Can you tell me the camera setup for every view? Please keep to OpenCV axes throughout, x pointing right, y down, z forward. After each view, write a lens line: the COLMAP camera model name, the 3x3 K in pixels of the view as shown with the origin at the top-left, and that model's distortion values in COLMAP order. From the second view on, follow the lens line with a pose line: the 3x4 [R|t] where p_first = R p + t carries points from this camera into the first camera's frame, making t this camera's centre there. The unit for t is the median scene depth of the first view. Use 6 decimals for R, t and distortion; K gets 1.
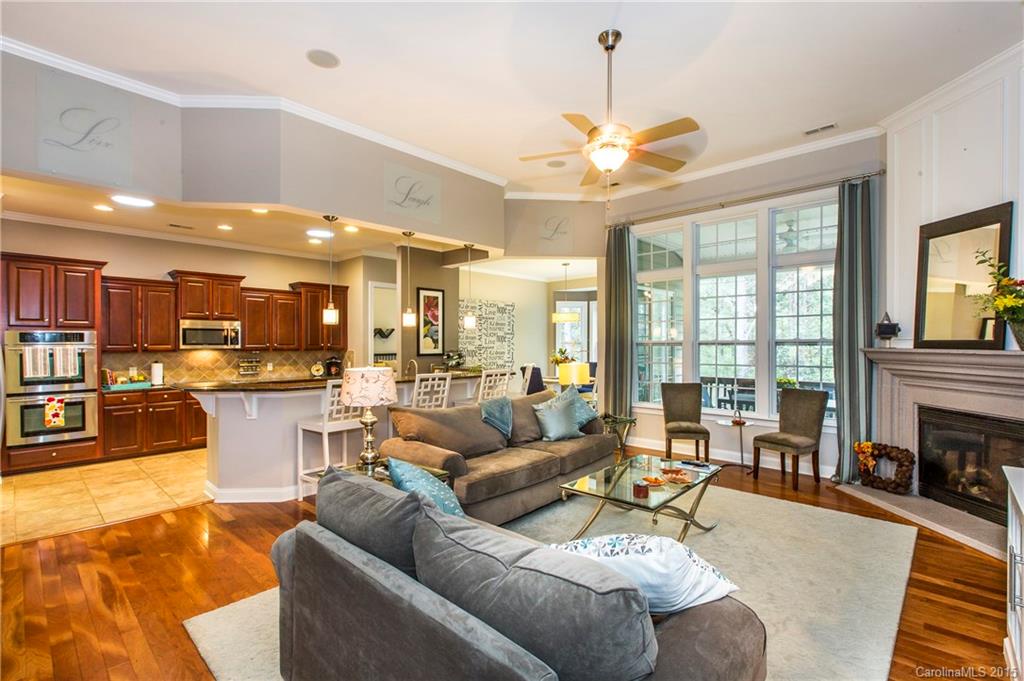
lens RADIAL K [[462.8, 0, 512.6], [0, 462.8, 345.2], [0, 0, 1]] dist [-0.001590, -0.000300]
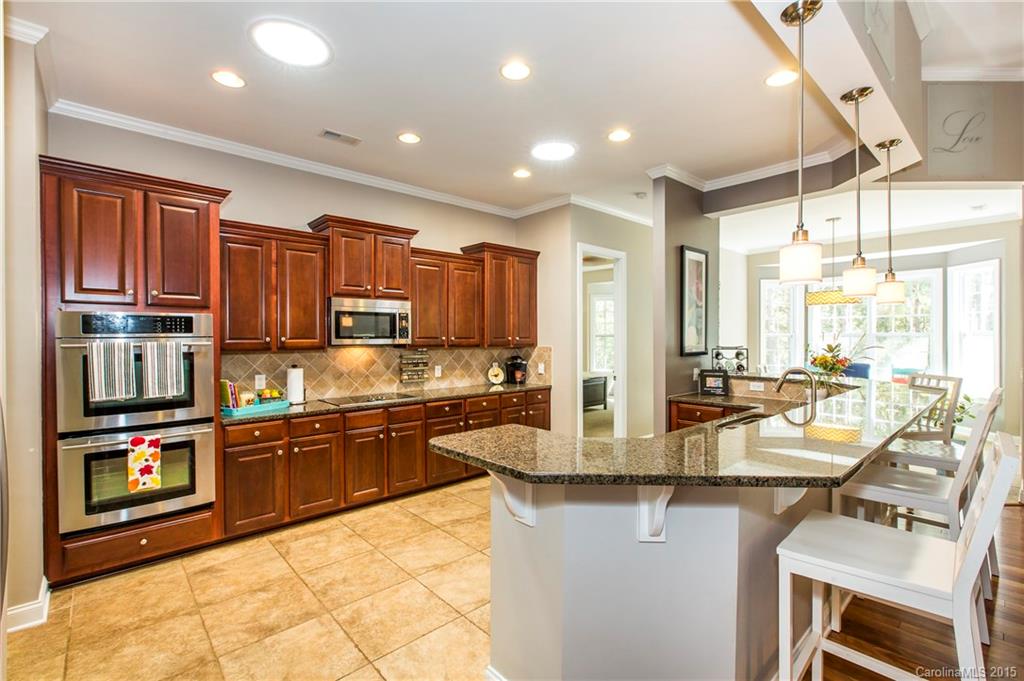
lens RADIAL K [[462.8, 0, 520.5], [0, 462.8, 339.8], [0, 0, 1]] dist [-0.001590, -0.000300]
pose [[0.996346, -0.000356, -0.085408, -0.431202], [0.000552, 0.999997, 0.002268, -0.000082], [0.085407, -0.002307, 0.996343, 0.424931]]
